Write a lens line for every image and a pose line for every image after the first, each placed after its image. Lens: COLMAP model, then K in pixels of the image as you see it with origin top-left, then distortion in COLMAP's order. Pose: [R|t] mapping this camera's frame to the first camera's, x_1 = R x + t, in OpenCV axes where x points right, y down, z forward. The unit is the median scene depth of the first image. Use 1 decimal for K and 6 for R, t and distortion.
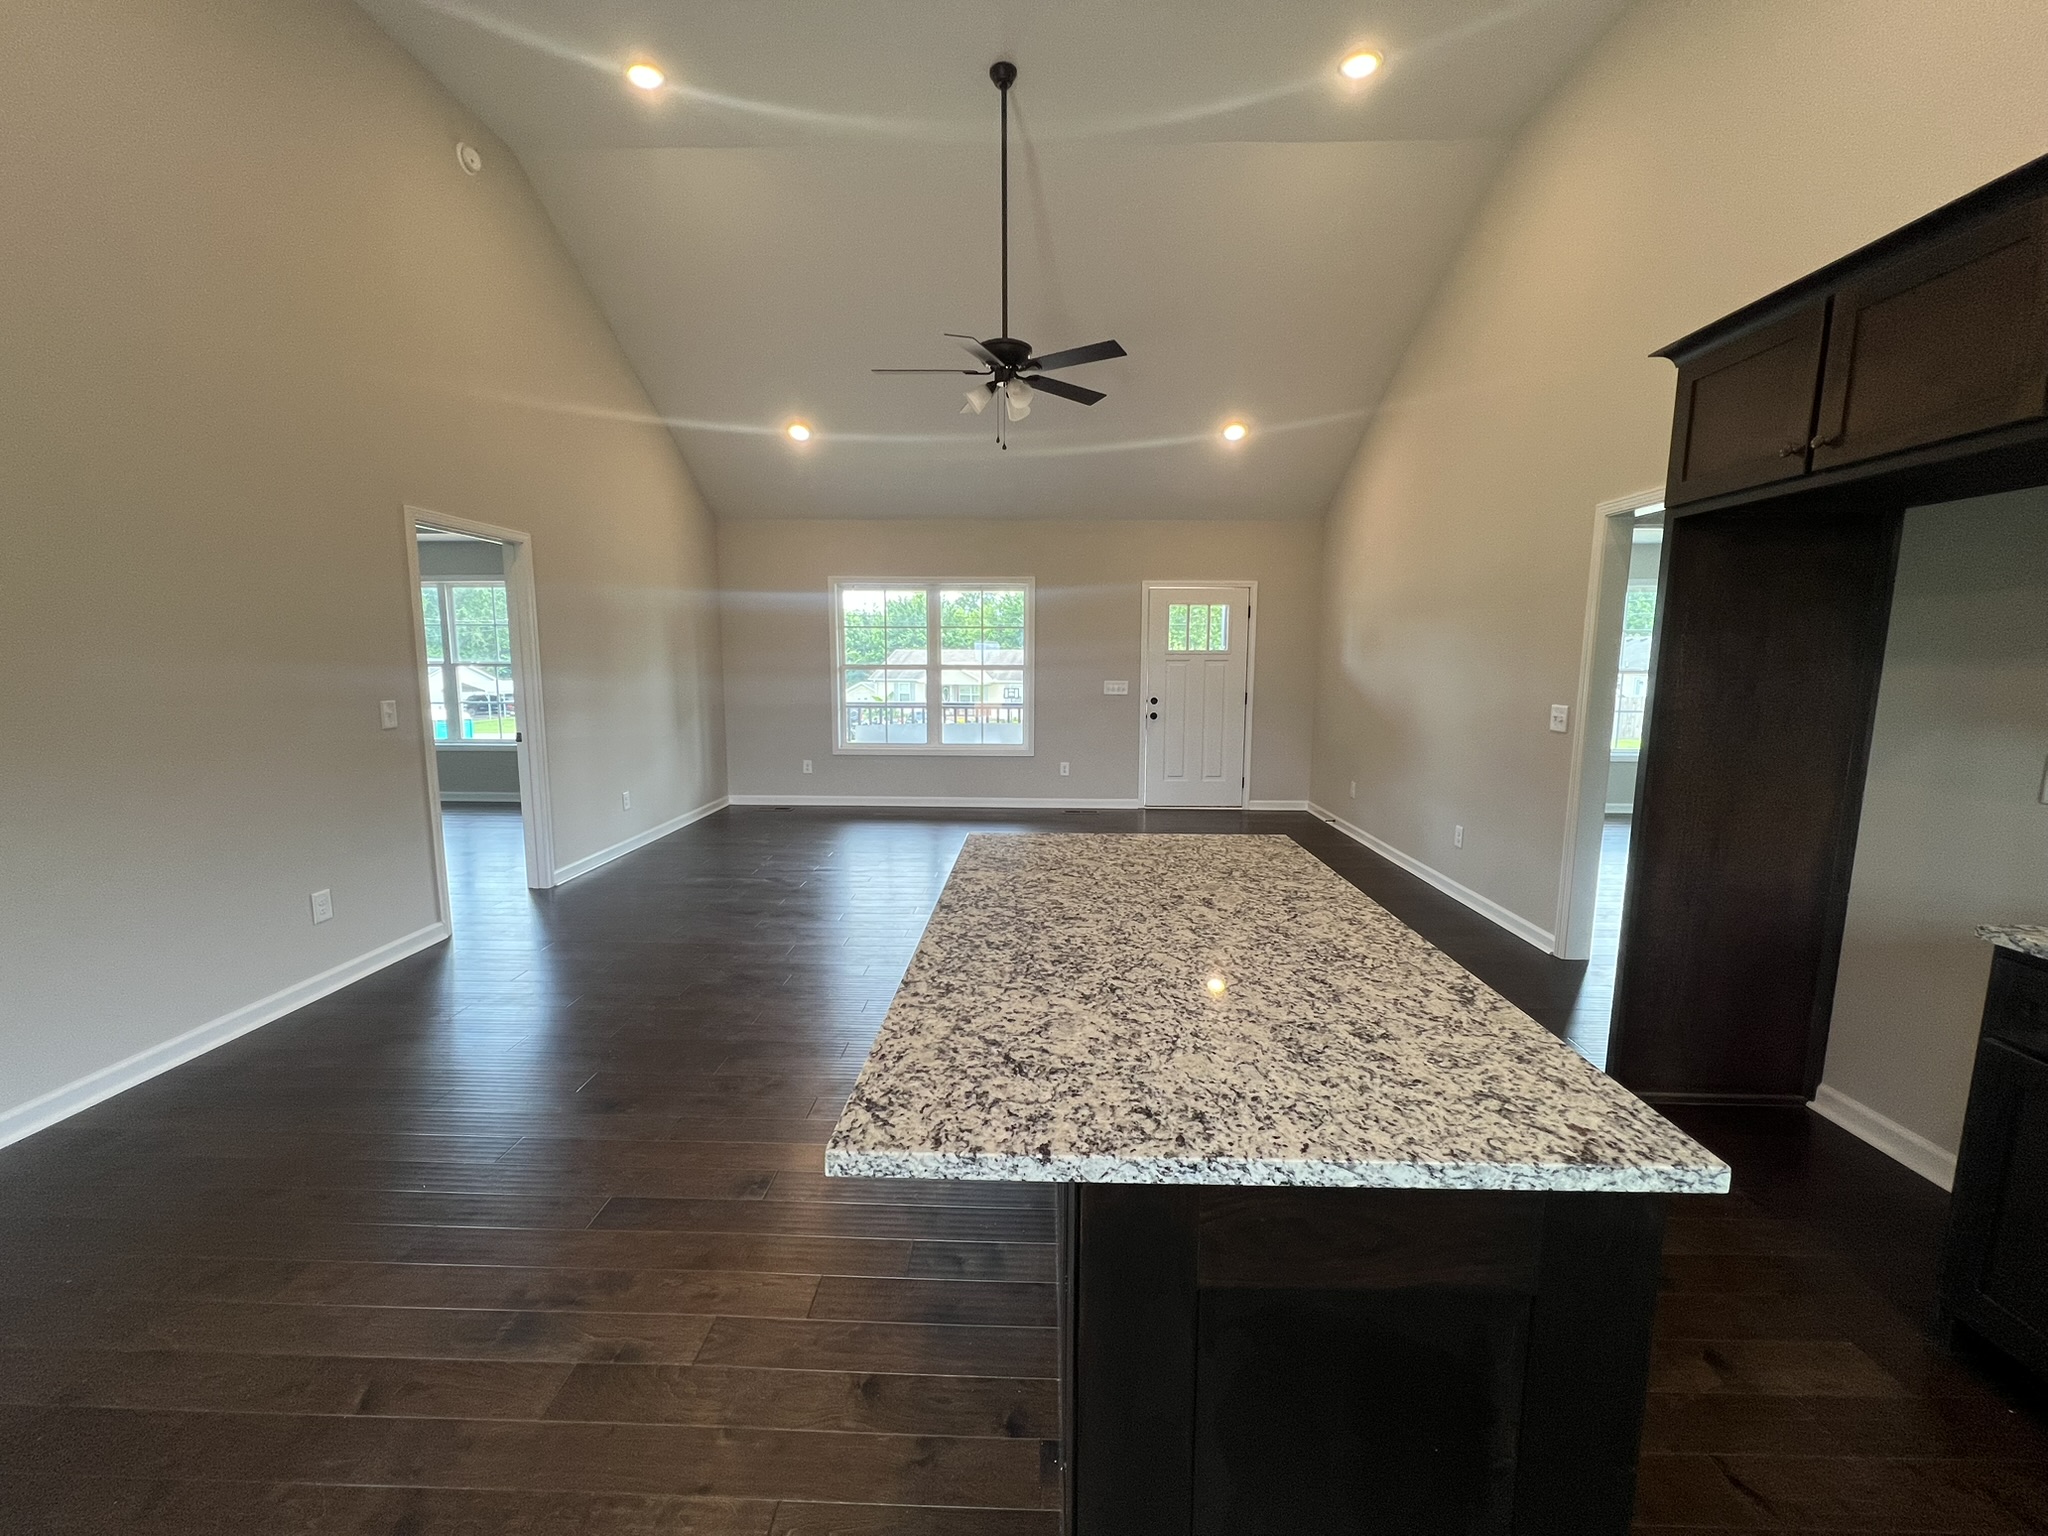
lens RADIAL K [[820.4, 0, 1022.9], [0, 820.4, 764.6], [0, 0, 1]] dist [-0.003214, 0.000509]
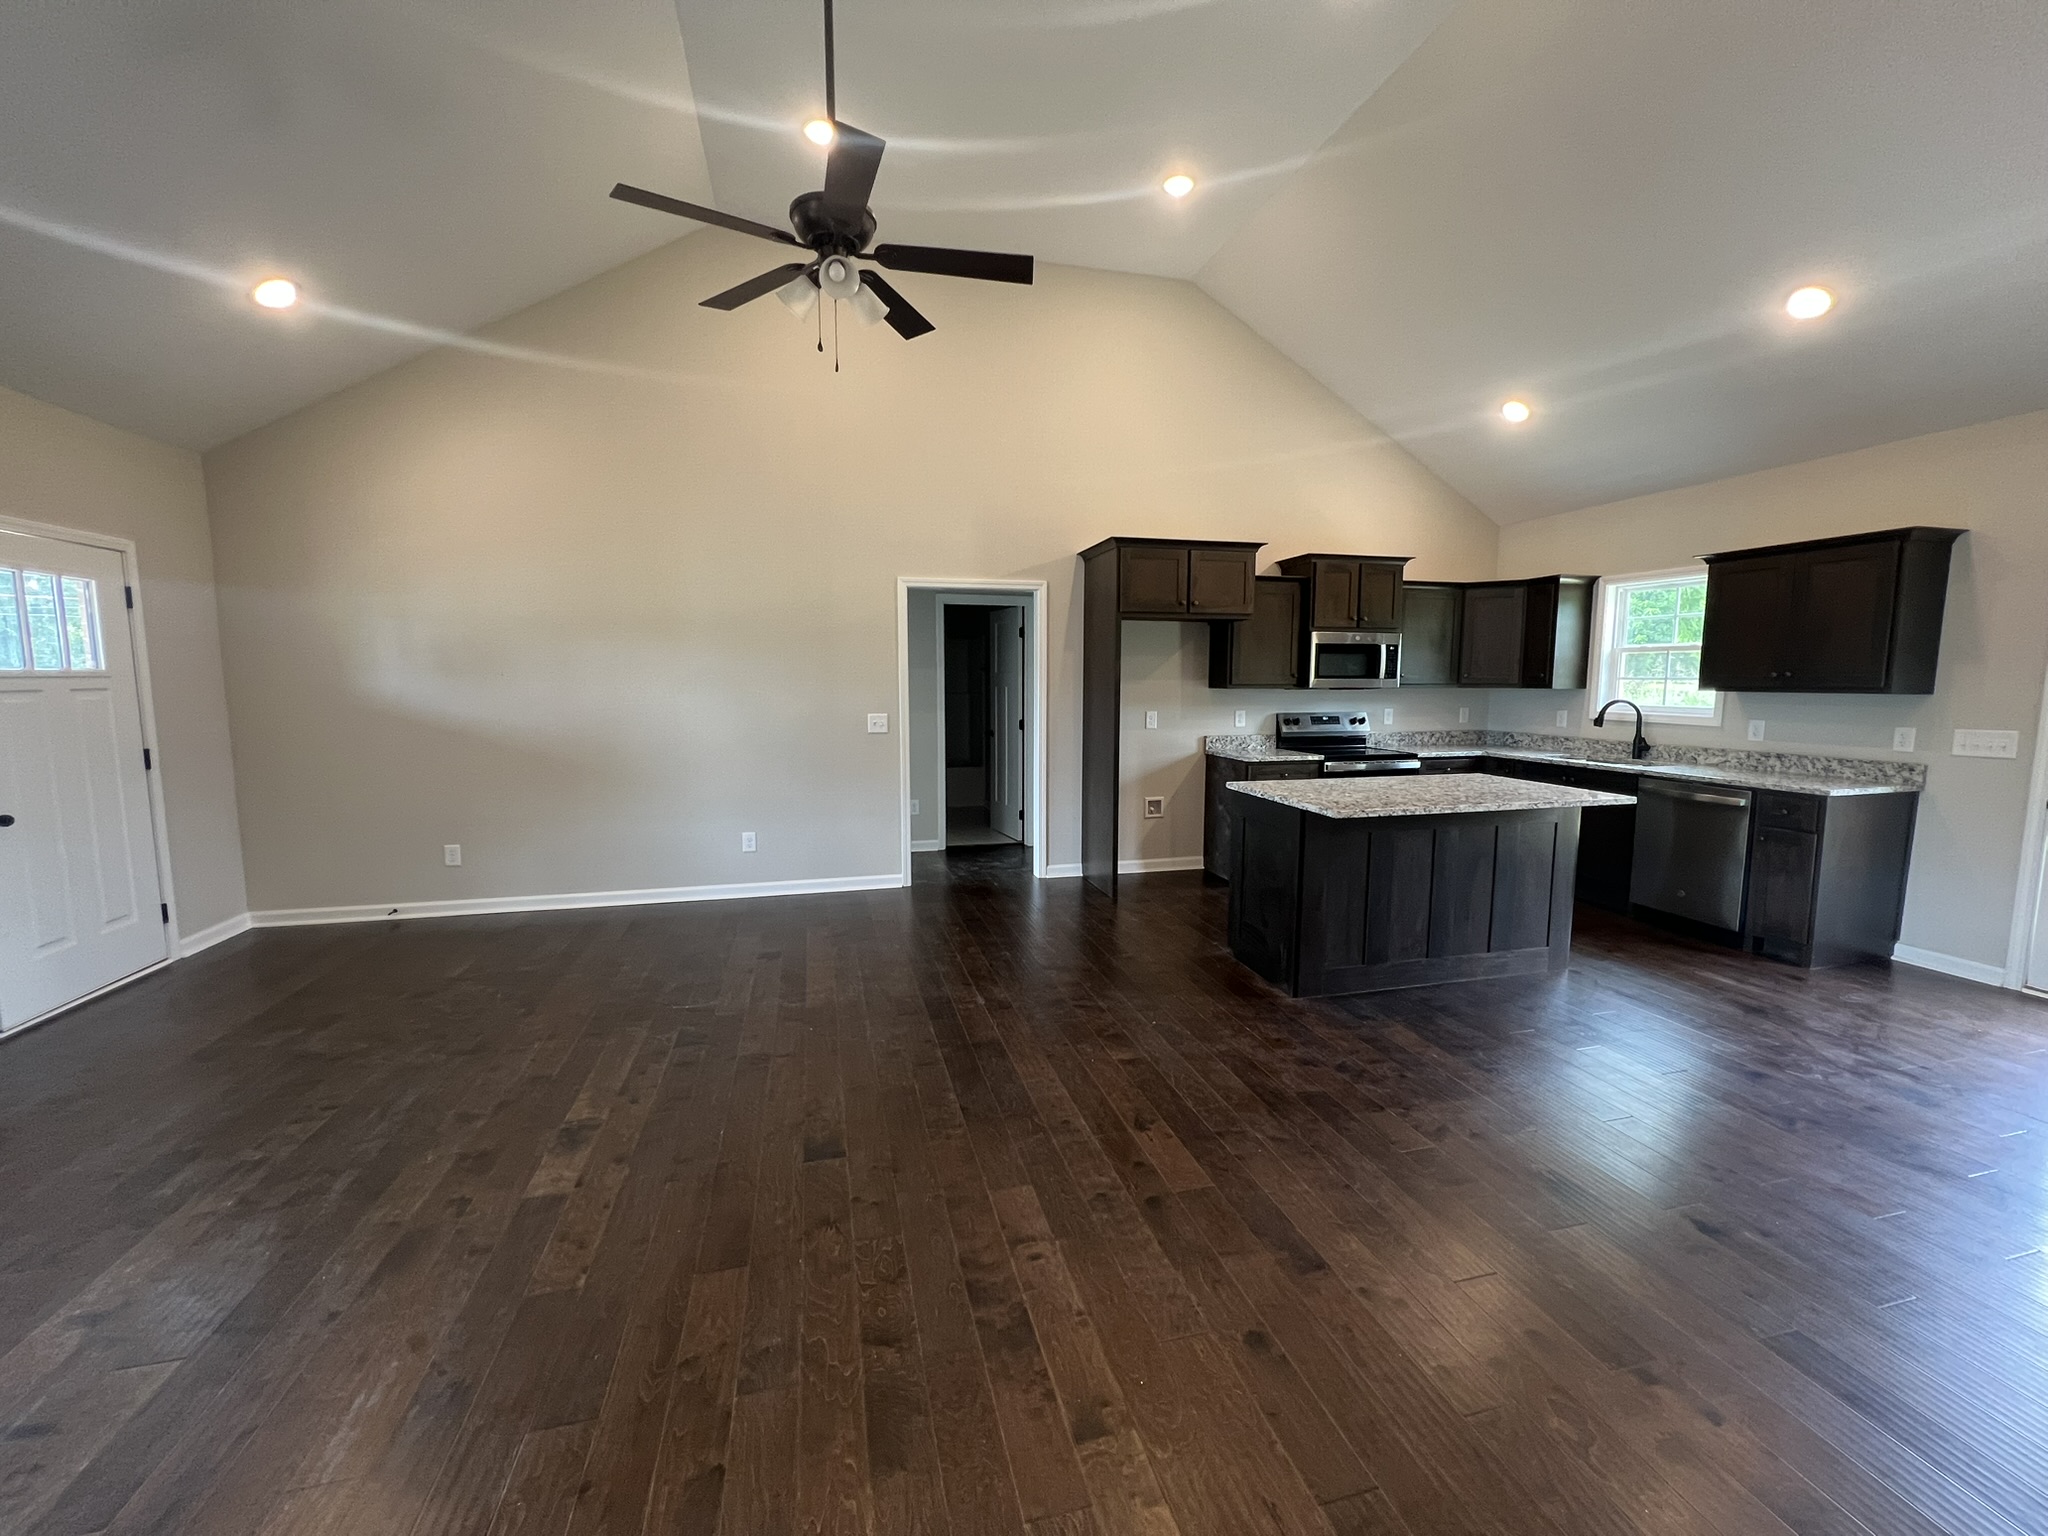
lens RADIAL K [[820.4, 0, 1025.7], [0, 820.4, 763.7], [0, 0, 1]] dist [-0.003214, 0.000509]
pose [[-0.279918, -0.107037, 0.954038, -0.400292], [0.122088, 0.981727, 0.145964, -0.085694], [-0.952229, 0.157335, -0.261735, 0.596378]]
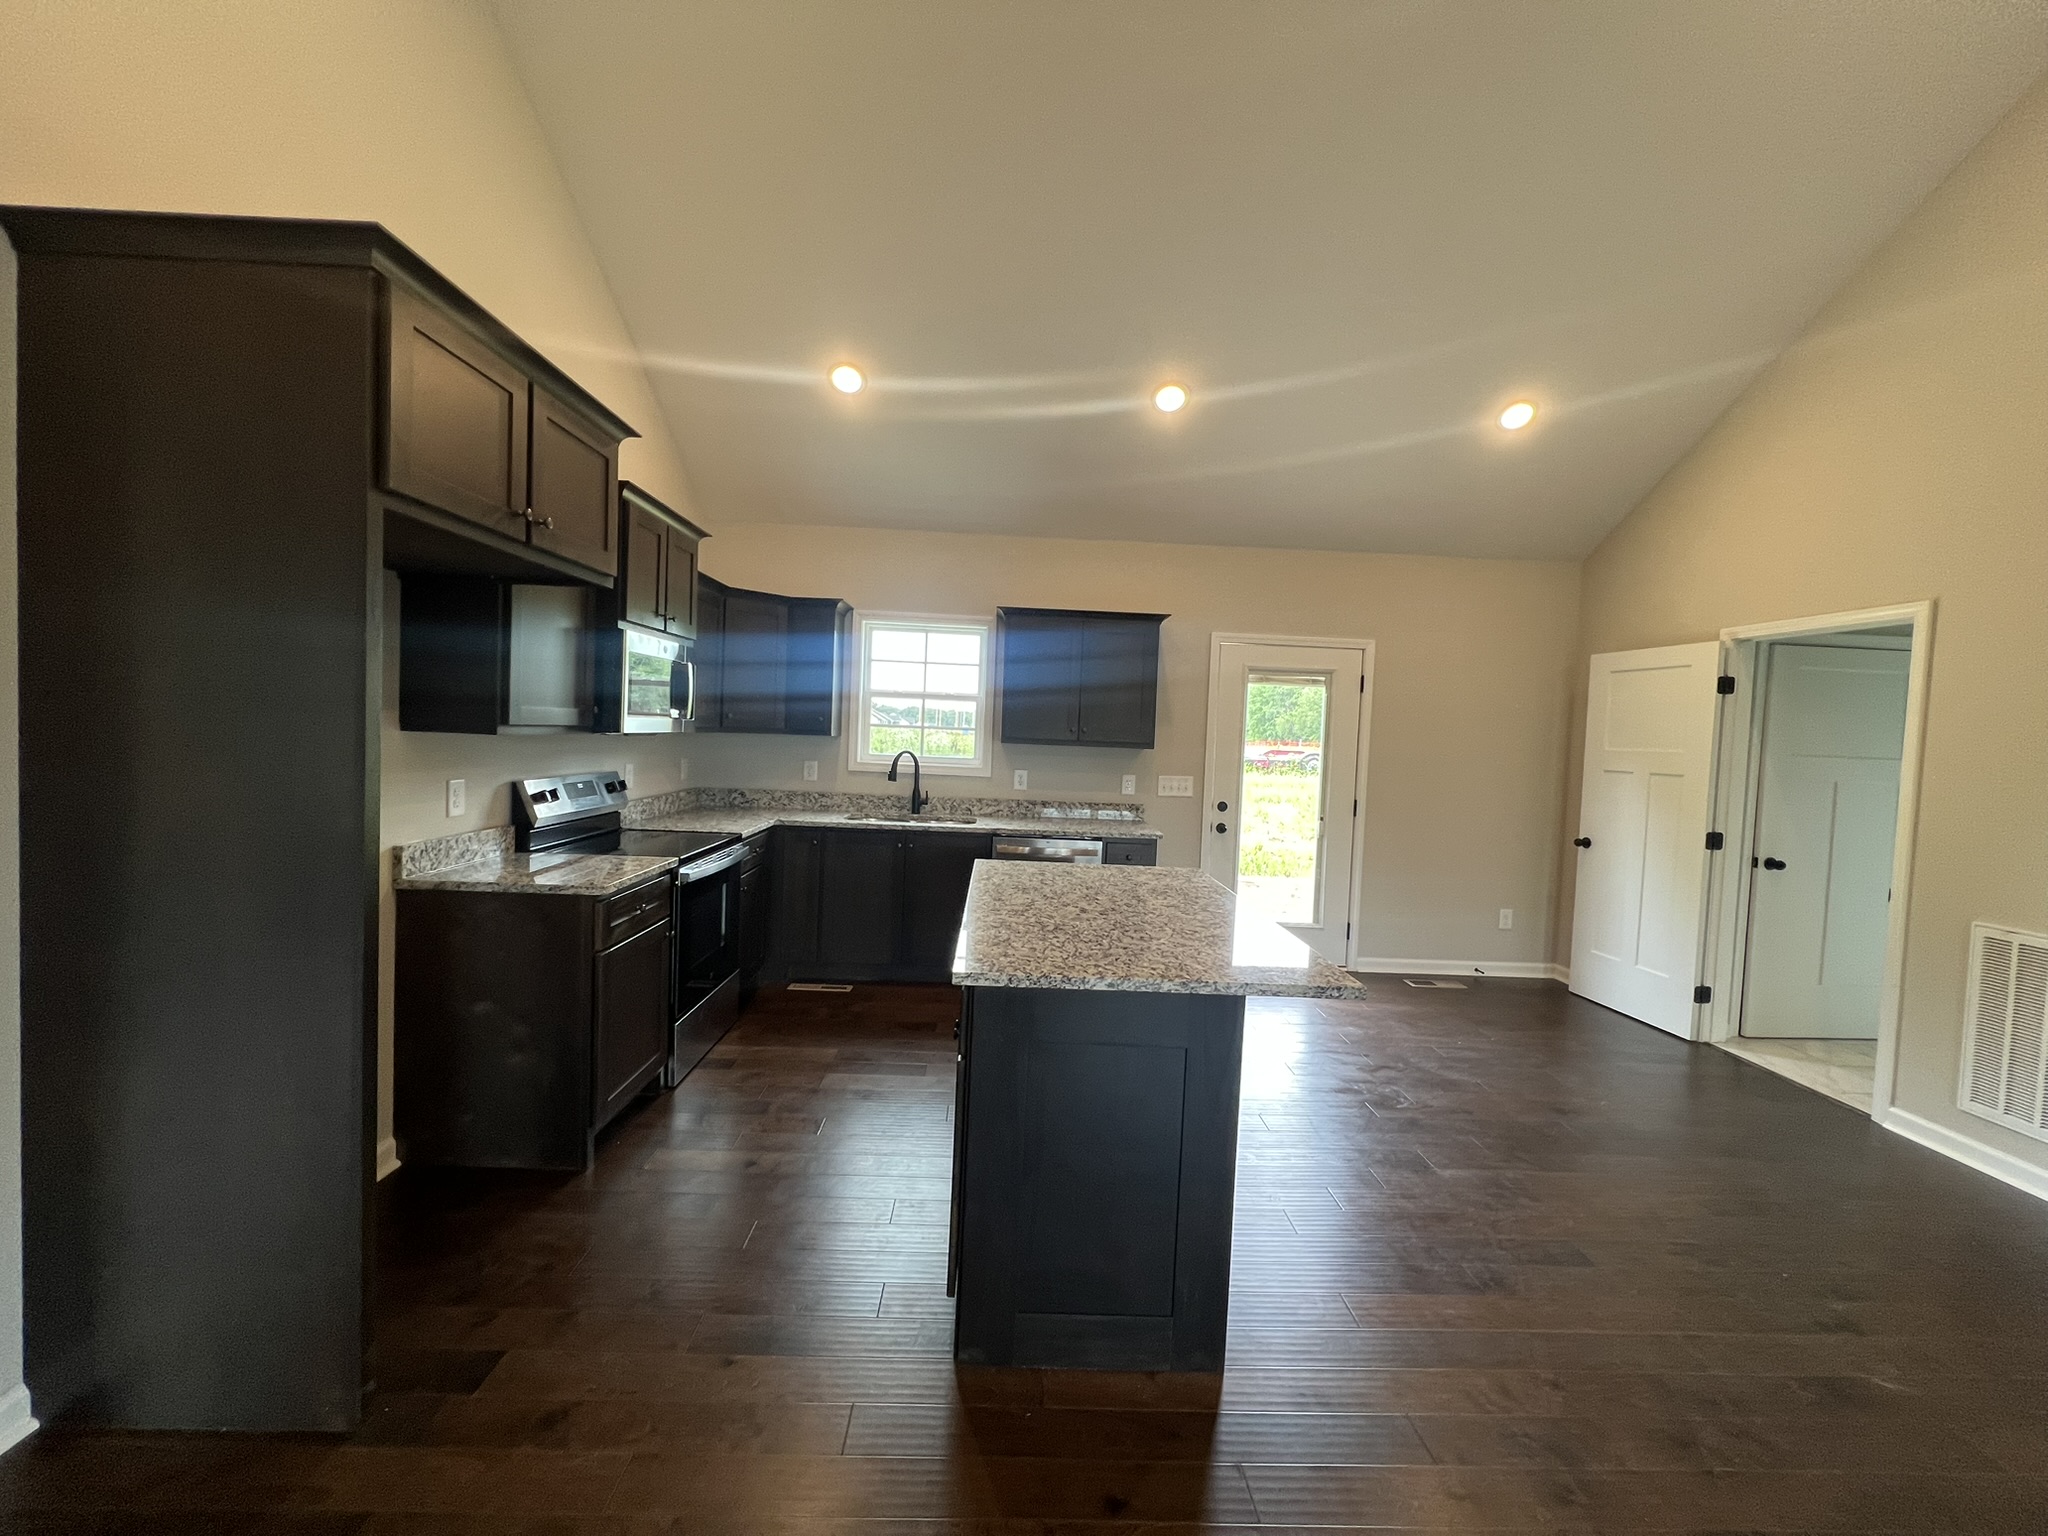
lens RADIAL K [[820.4, 0, 1025.3], [0, 820.4, 761.7], [0, 0, 1]] dist [-0.003214, 0.000509]
pose [[-0.997101, -0.045372, -0.061082, 0.095731], [-0.054982, 0.984557, 0.166204, -0.075925], [0.052598, 0.169080, -0.984198, 0.546843]]
